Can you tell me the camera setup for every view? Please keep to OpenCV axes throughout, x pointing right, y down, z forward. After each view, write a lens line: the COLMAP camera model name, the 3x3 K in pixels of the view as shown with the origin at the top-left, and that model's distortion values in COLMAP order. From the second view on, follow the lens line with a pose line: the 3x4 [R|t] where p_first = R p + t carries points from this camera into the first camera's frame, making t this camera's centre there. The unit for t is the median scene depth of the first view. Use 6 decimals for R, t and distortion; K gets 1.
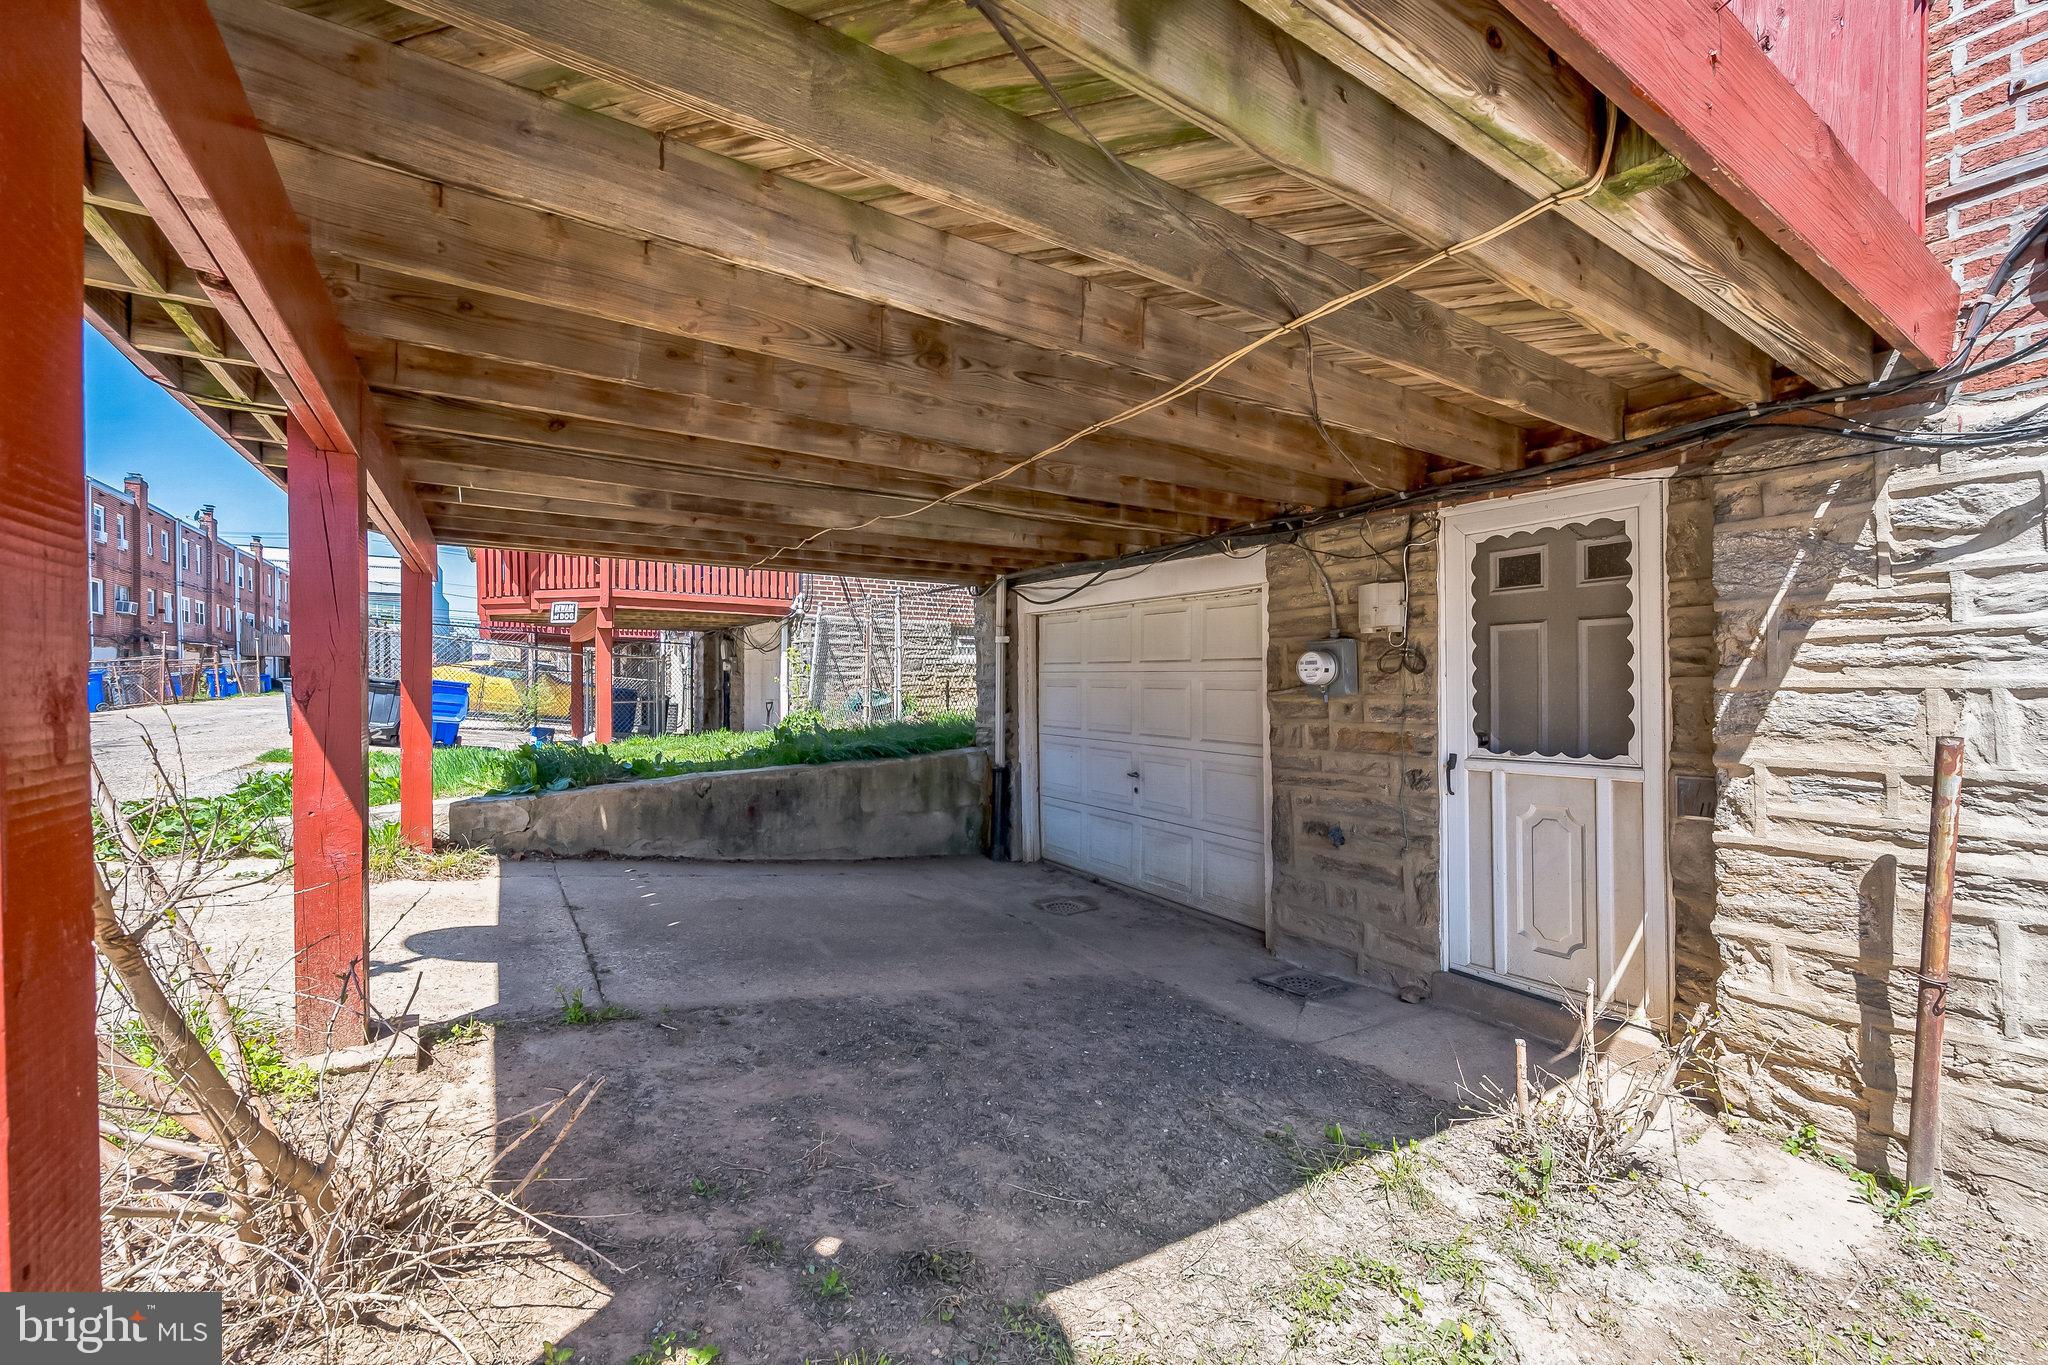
lens RADIAL K [[815.6, 0, 1023.8], [0, 815.6, 682.6], [0, 0, 1]] dist [-0.000932, -0.000136]
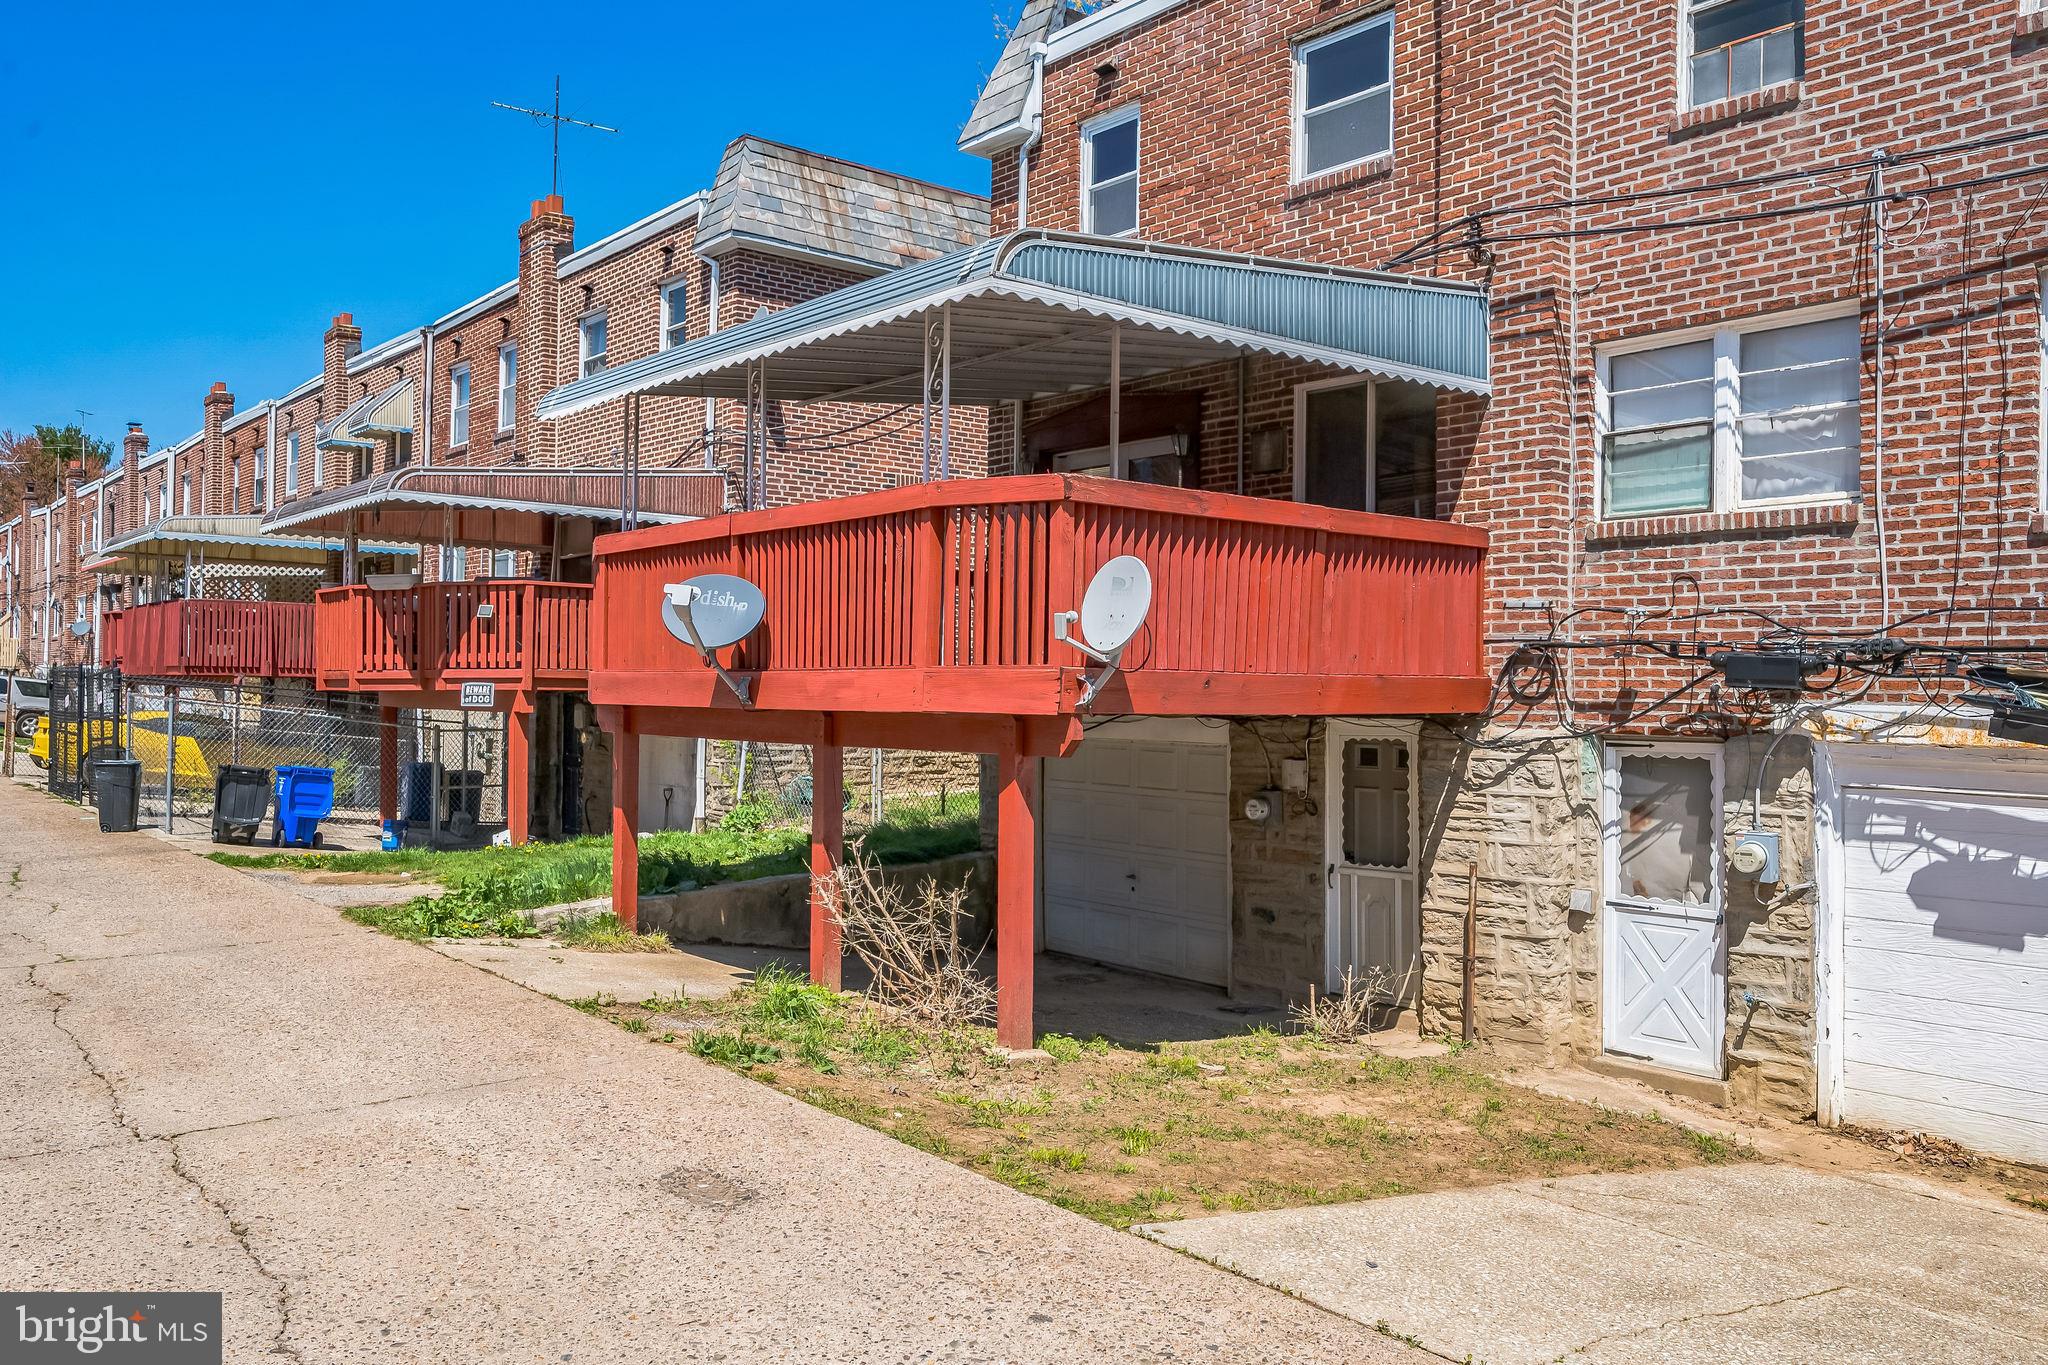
lens RADIAL K [[1545.4, 0, 1007.3], [0, 1545.4, 674.5], [0, 0, 1]] dist [-0.011476, 0.000924]
pose [[0.994402, 0.010178, 0.105173, -0.501242], [-0.008571, 0.999840, -0.015720, -0.258908], [-0.105316, 0.014731, 0.994330, -2.197764]]
